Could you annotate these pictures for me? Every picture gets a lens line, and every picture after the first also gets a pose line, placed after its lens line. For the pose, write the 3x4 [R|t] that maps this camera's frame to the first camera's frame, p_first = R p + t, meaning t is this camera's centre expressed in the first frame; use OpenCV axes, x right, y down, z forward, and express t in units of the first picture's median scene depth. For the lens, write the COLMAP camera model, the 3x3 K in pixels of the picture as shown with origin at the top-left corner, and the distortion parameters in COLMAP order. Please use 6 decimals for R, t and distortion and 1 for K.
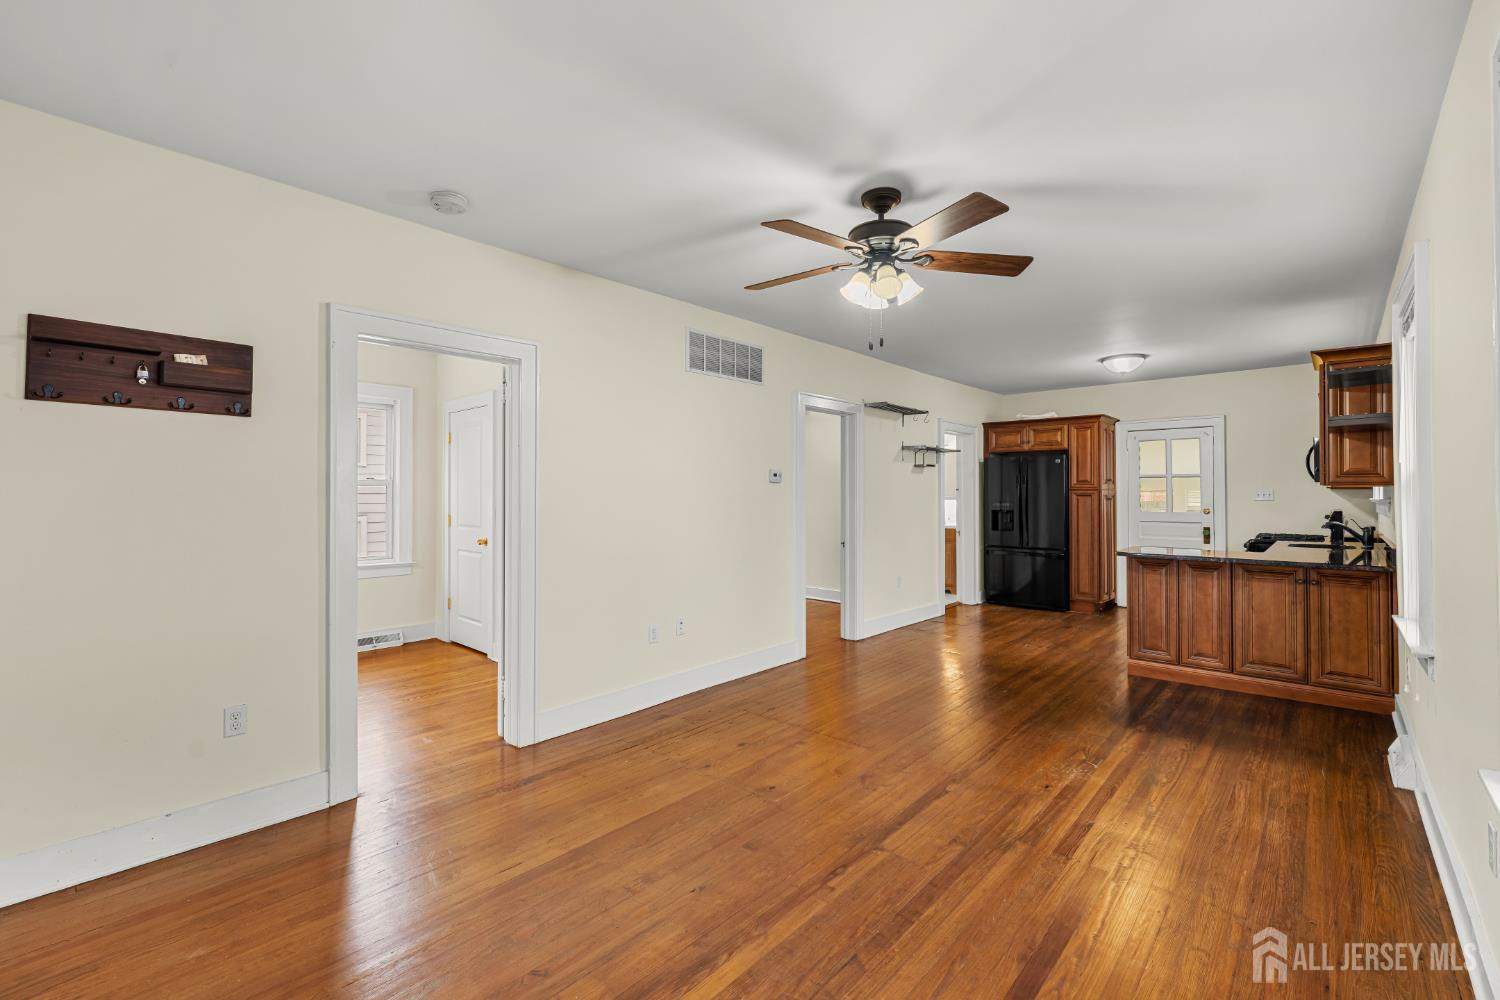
lens RADIAL K [[644.9, 0, 740.6], [0, 644.9, 486.3], [0, 0, 1]] dist [-0.001295, -0.000263]
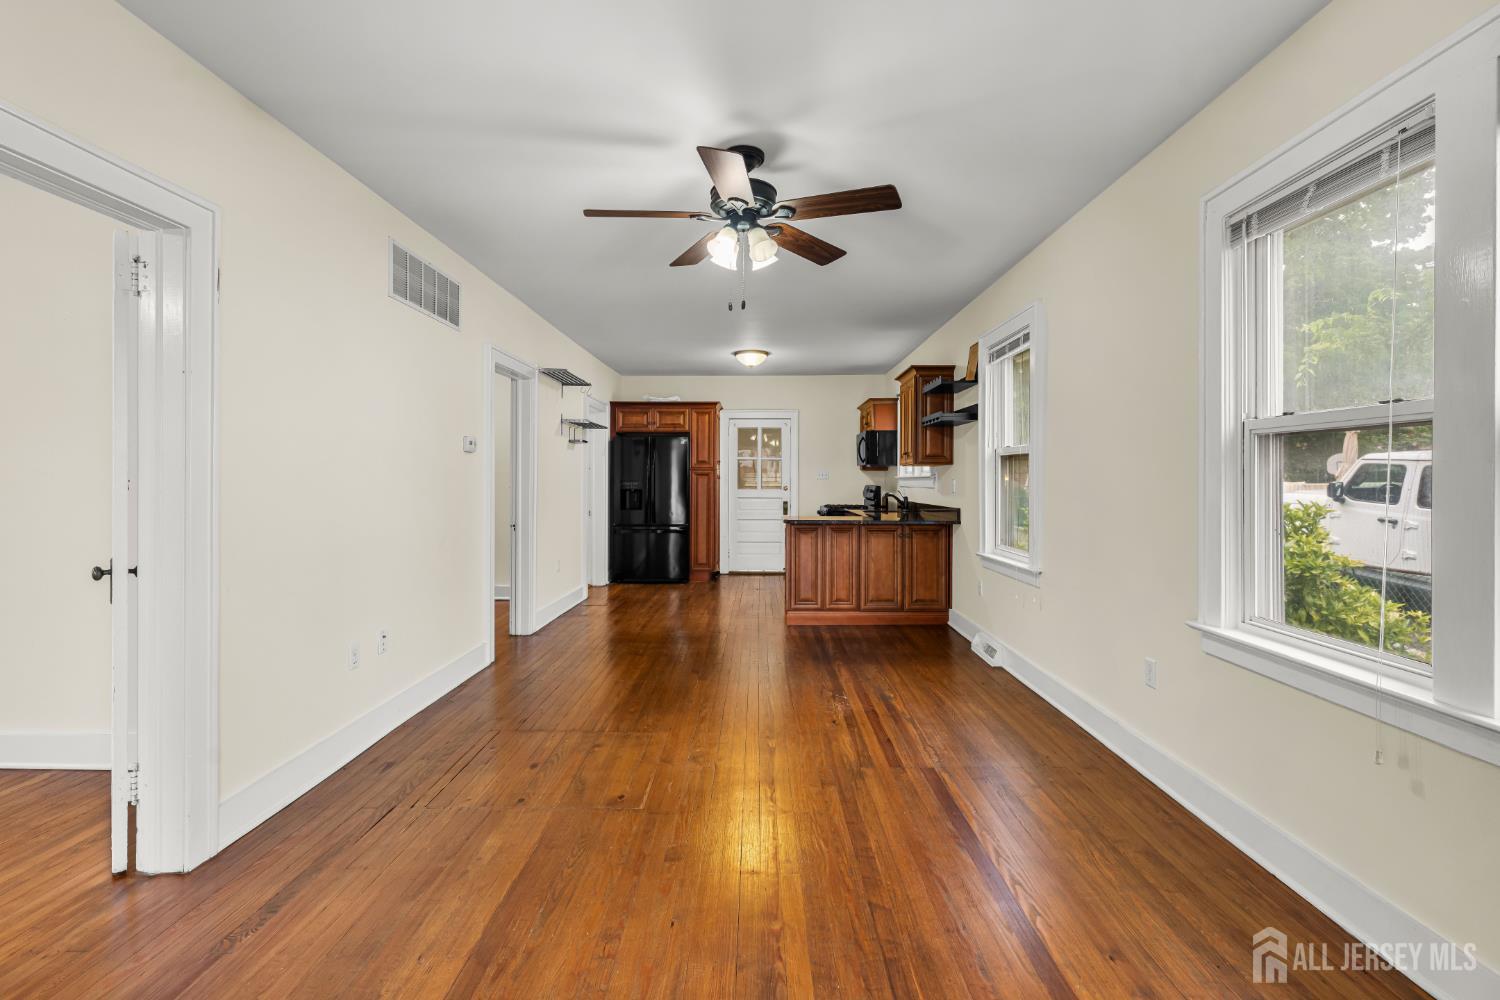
lens RADIAL K [[680.9, 0, 747.0], [0, 680.9, 481.0], [0, 0, 1]] dist [-0.000368, 0.000024]
pose [[0.749212, 0.000596, 0.662330, -0.261621], [-0.009351, 0.999909, 0.009677, 0.019144], [-0.662264, -0.013443, 0.749150, 0.125085]]
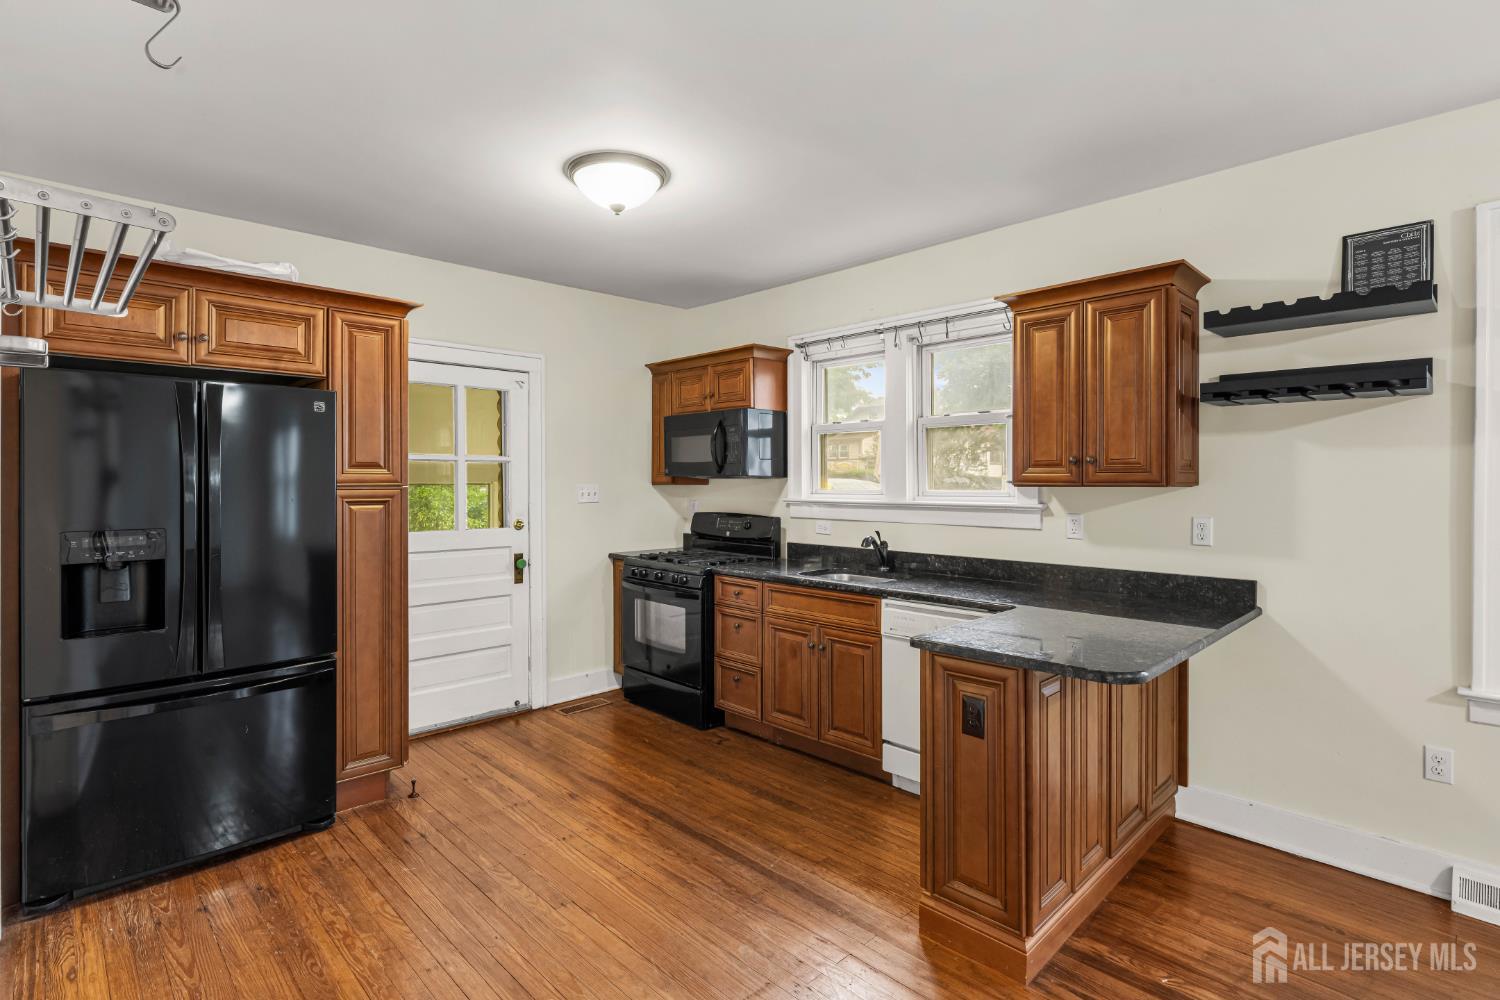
lens RADIAL K [[730.1, 0, 745.8], [0, 730.1, 481.9], [0, 0, 1]] dist [-0.000197, 0.000441]
pose [[0.055516, -0.002839, 0.998454, 0.160034], [-0.011047, 0.999933, 0.003457, -0.003322], [-0.998397, -0.011222, 0.055481, 1.114172]]
